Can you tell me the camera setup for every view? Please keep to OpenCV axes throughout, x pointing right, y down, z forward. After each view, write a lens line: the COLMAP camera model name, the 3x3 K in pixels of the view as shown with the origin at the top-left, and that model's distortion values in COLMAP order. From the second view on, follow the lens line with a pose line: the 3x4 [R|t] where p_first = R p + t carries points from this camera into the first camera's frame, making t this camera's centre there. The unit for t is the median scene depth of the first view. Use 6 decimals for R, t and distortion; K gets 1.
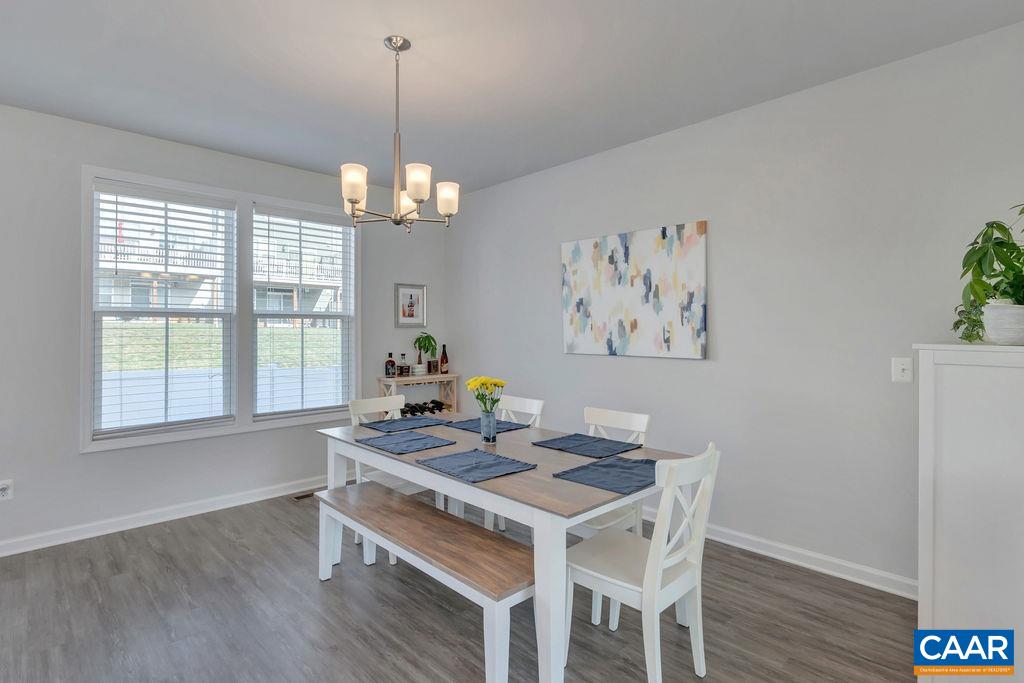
lens RADIAL K [[511.1, 0, 516.0], [0, 511.1, 326.1], [0, 0, 1]] dist [-0.002267, -0.000194]
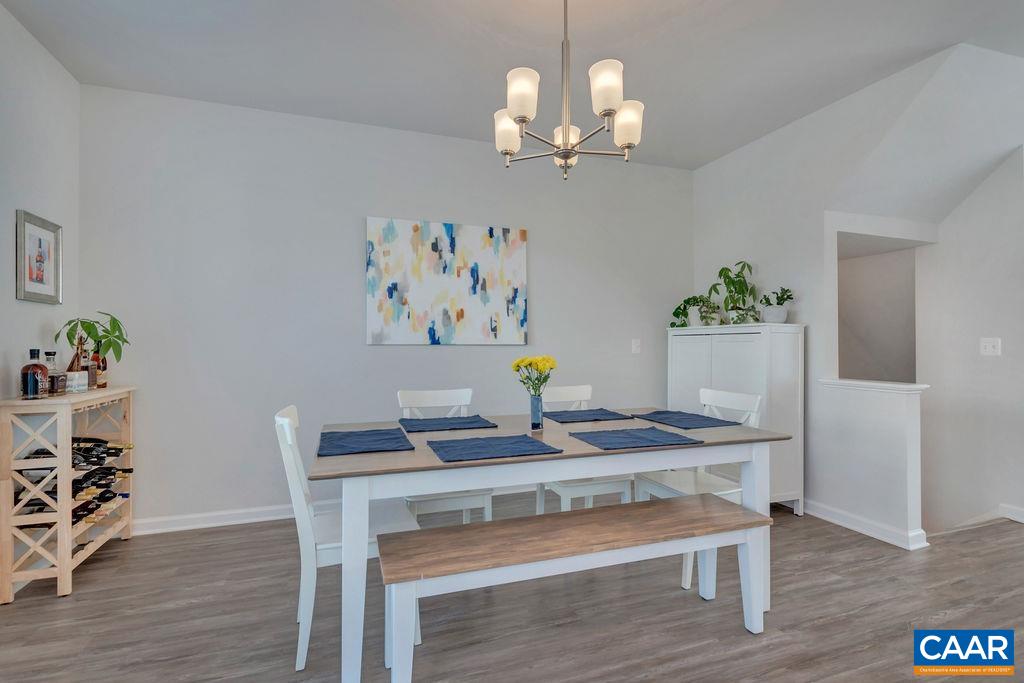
lens RADIAL K [[476.4, 0, 512.0], [0, 476.4, 341.5], [0, 0, 1]] dist [-0.000410, -0.000036]
pose [[0.430565, 0.006688, 0.902535, -0.589440], [-0.006293, 0.999970, -0.004407, 0.055716], [-0.902538, -0.003782, 0.430594, 0.484902]]
